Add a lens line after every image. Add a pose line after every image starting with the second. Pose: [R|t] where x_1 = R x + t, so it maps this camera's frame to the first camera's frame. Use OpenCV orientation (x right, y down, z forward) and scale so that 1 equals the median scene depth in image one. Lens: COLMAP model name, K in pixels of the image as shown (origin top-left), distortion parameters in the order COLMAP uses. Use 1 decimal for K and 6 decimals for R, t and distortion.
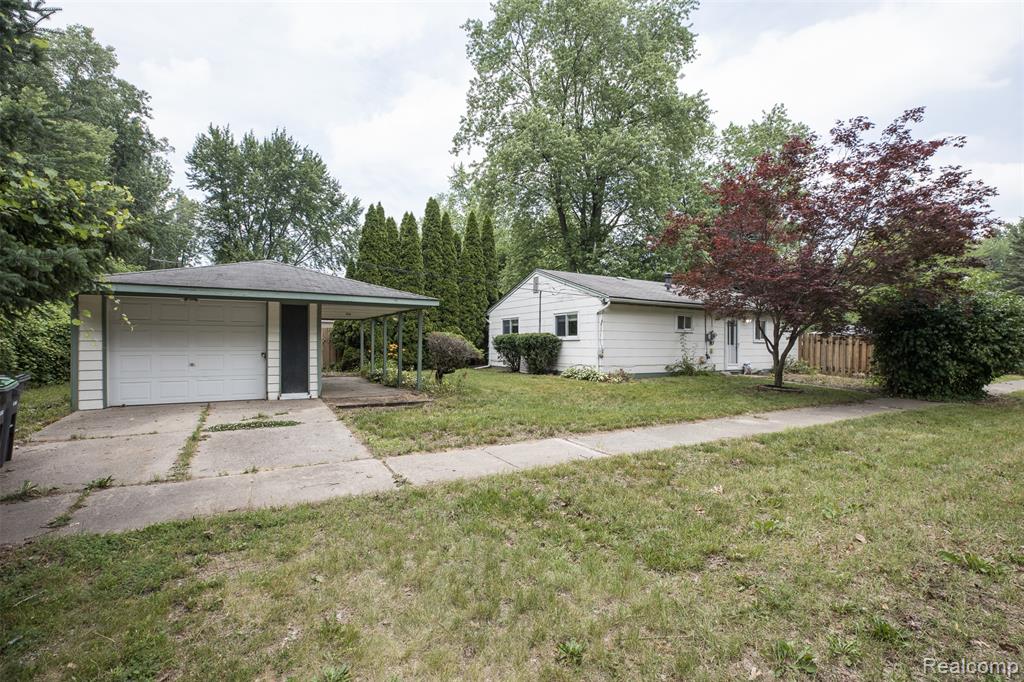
lens RADIAL K [[456.4, 0, 525.5], [0, 456.4, 344.0], [0, 0, 1]] dist [0.000007, 0.001520]
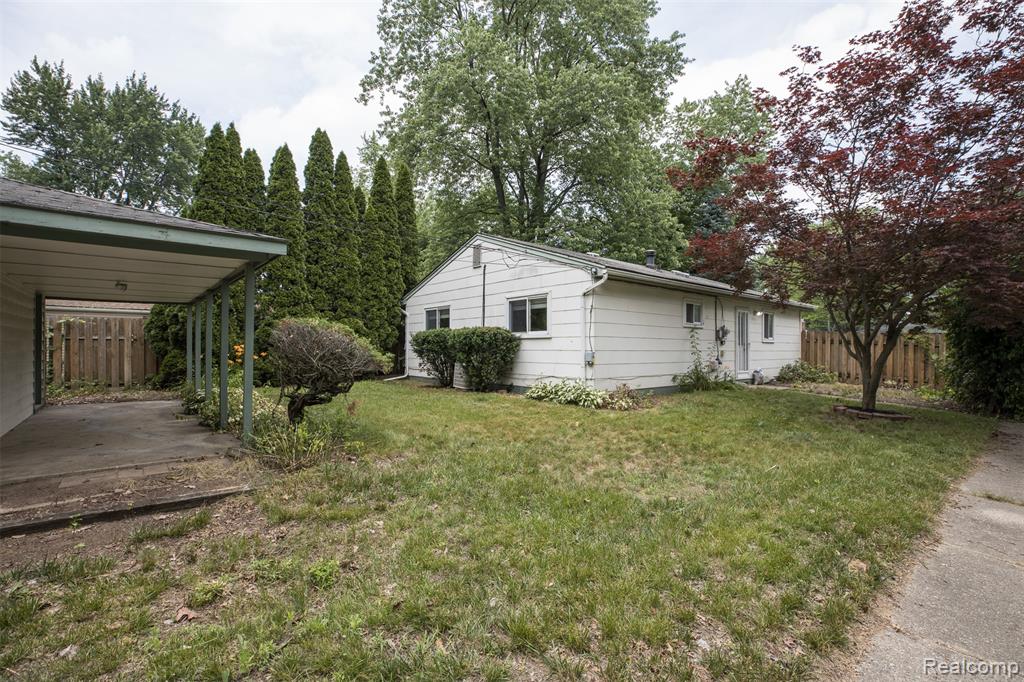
lens RADIAL K [[456.4, 0, 518.4], [0, 456.4, 333.3], [0, 0, 1]] dist [0.000007, 0.001520]
pose [[0.987258, 0.003756, 0.159083, -0.023067], [0.000412, 0.999658, -0.026158, 0.001527], [-0.159127, 0.025890, 0.986919, 0.315808]]
